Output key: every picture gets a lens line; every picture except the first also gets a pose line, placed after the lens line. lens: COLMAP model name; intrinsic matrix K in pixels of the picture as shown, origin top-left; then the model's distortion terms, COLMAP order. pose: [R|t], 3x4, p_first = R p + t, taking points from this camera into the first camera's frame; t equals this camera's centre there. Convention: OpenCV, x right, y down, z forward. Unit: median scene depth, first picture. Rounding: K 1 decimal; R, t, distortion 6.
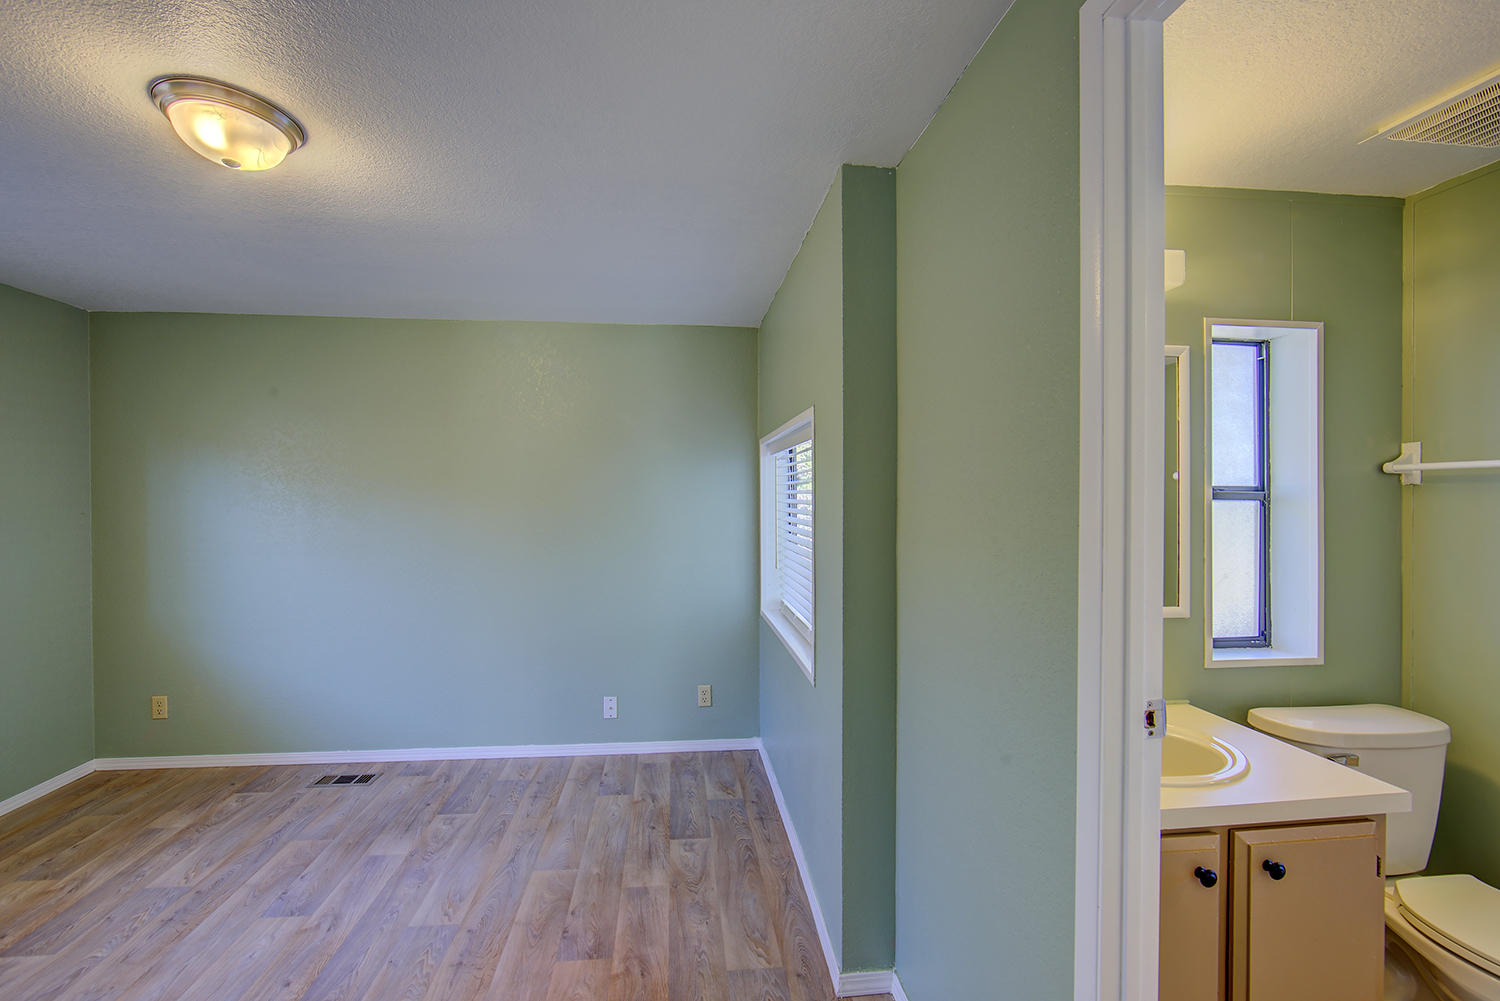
lens RADIAL K [[635.0, 0, 729.5], [0, 635.0, 493.3], [0, 0, 1]] dist [-0.000590, 0.000037]
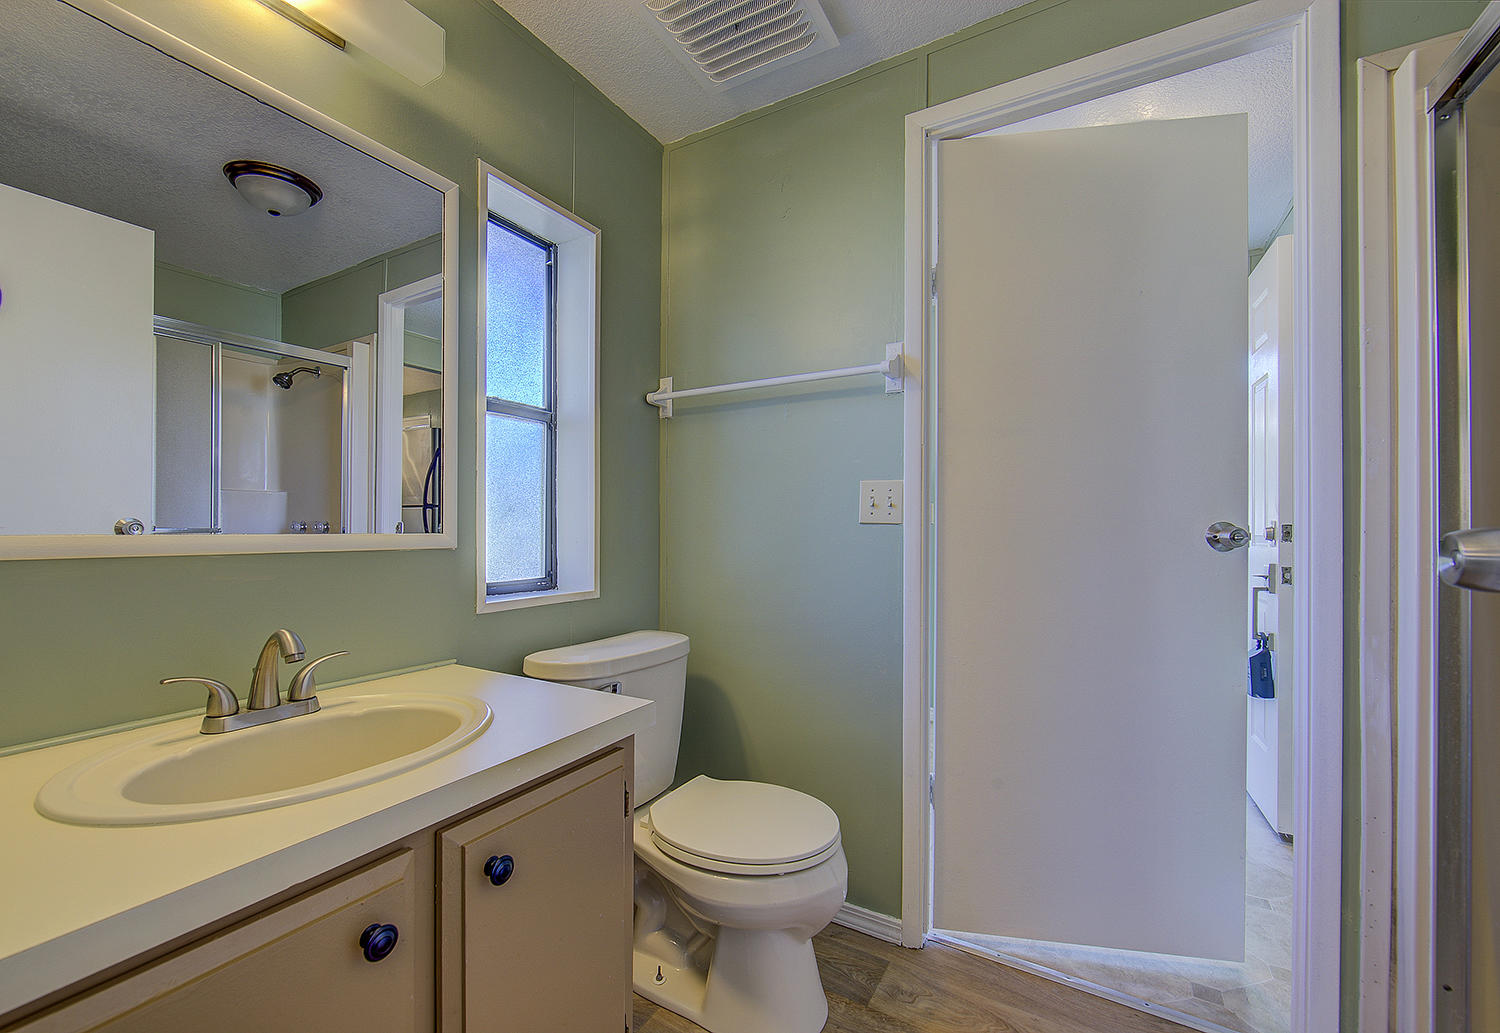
lens RADIAL K [[628.5, 0, 750.0], [0, 628.5, 516.5], [0, 0, 1]] dist [-0.000477, -0.000043]
pose [[0.590467, 0.009688, 0.807004, 0.319500], [-0.002426, 0.999945, -0.010229, 0.159229], [-0.807058, 0.004082, 0.590458, 0.275516]]
